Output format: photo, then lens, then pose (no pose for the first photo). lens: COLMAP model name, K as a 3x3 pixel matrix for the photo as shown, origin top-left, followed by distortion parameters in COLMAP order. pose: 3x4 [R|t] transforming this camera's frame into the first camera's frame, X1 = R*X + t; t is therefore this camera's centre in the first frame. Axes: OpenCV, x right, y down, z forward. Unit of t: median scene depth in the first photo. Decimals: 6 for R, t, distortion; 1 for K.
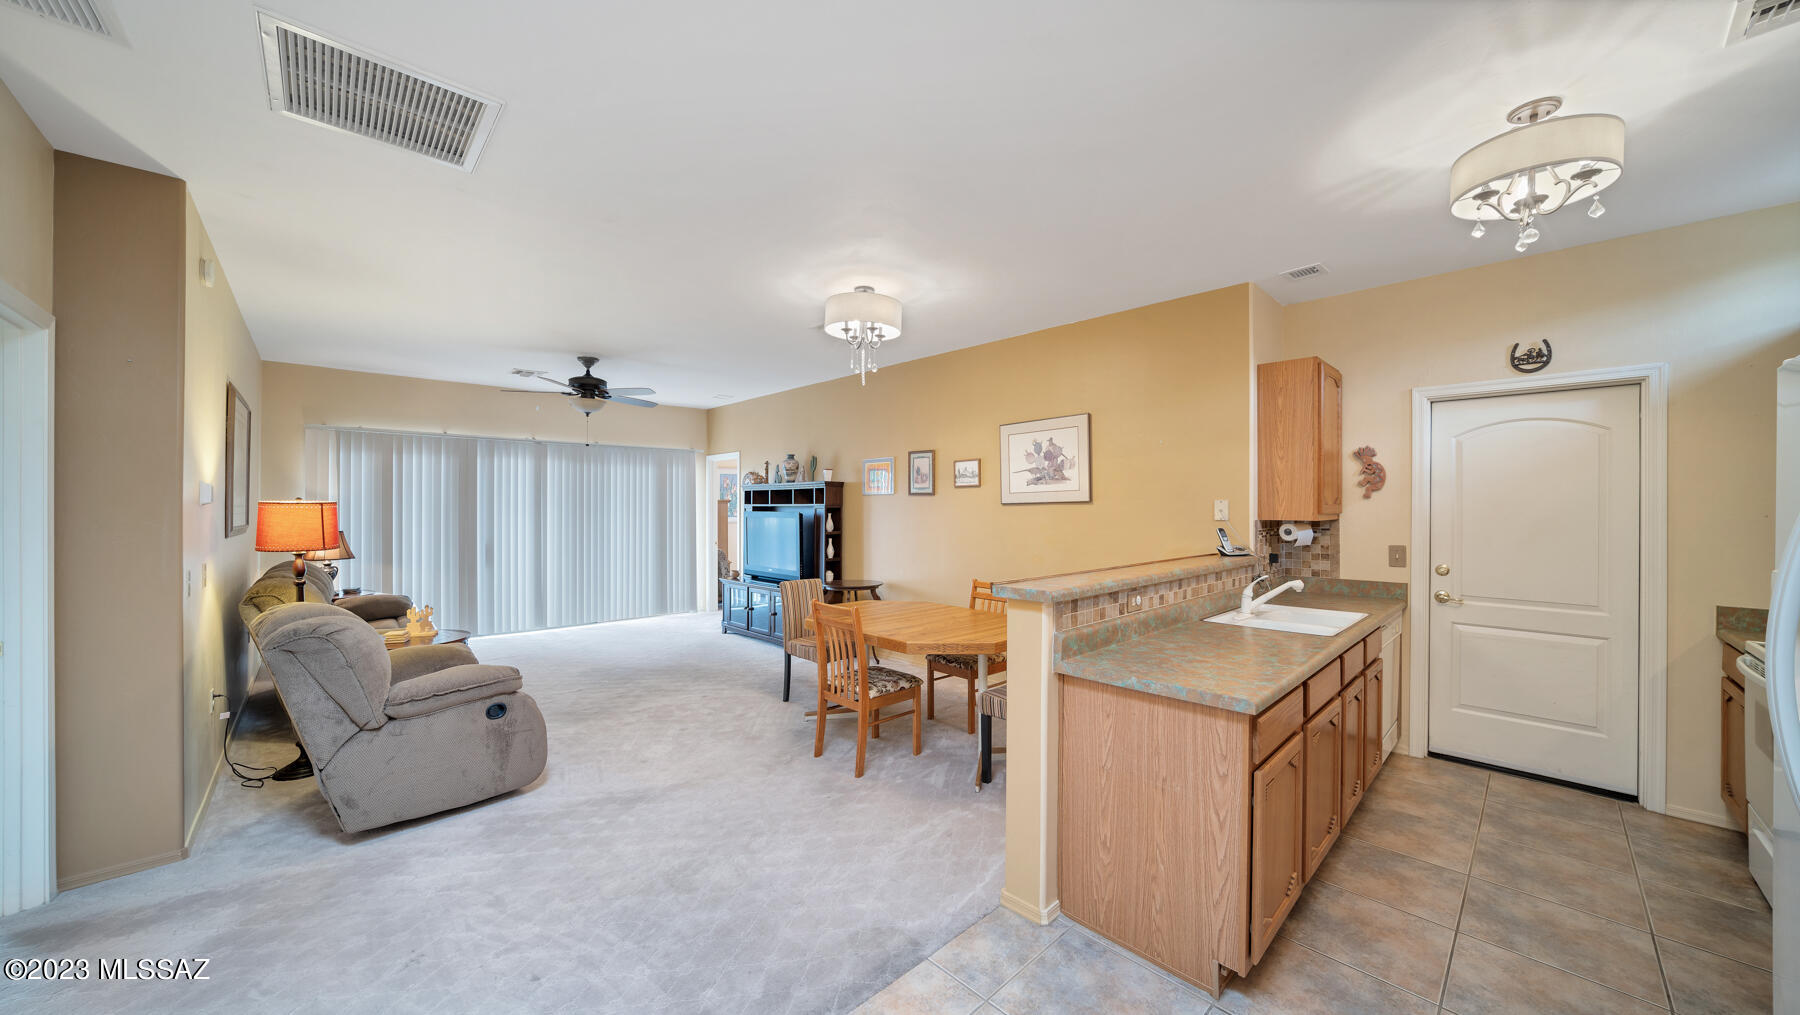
lens RADIAL K [[618.7, 0, 896.1], [0, 618.7, 499.7], [0, 0, 1]] dist [-0.009911, 0.000092]
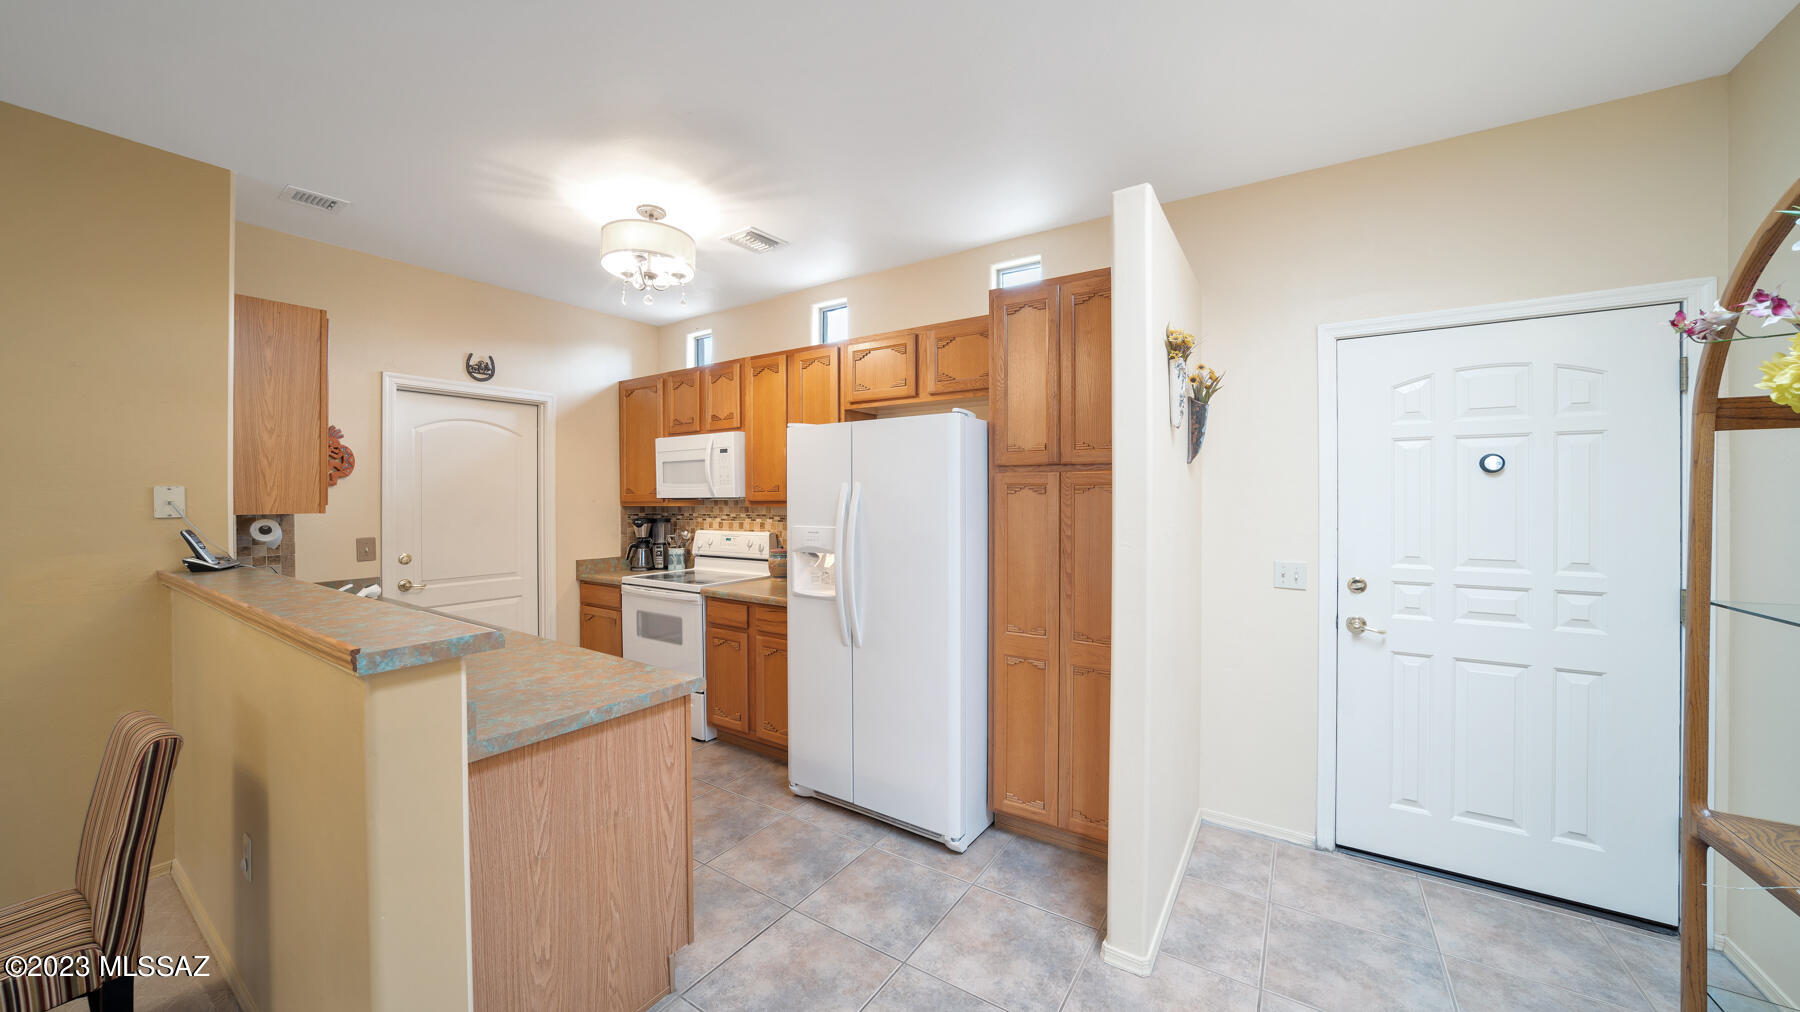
lens RADIAL K [[618.7, 0, 896.1], [0, 618.7, 498.2], [0, 0, 1]] dist [-0.009911, 0.000092]
pose [[-0.209967, -0.005893, 0.977691, -0.287564], [-0.009420, 0.999948, 0.004005, 0.004126], [-0.977663, -0.008369, -0.210011, 0.474899]]
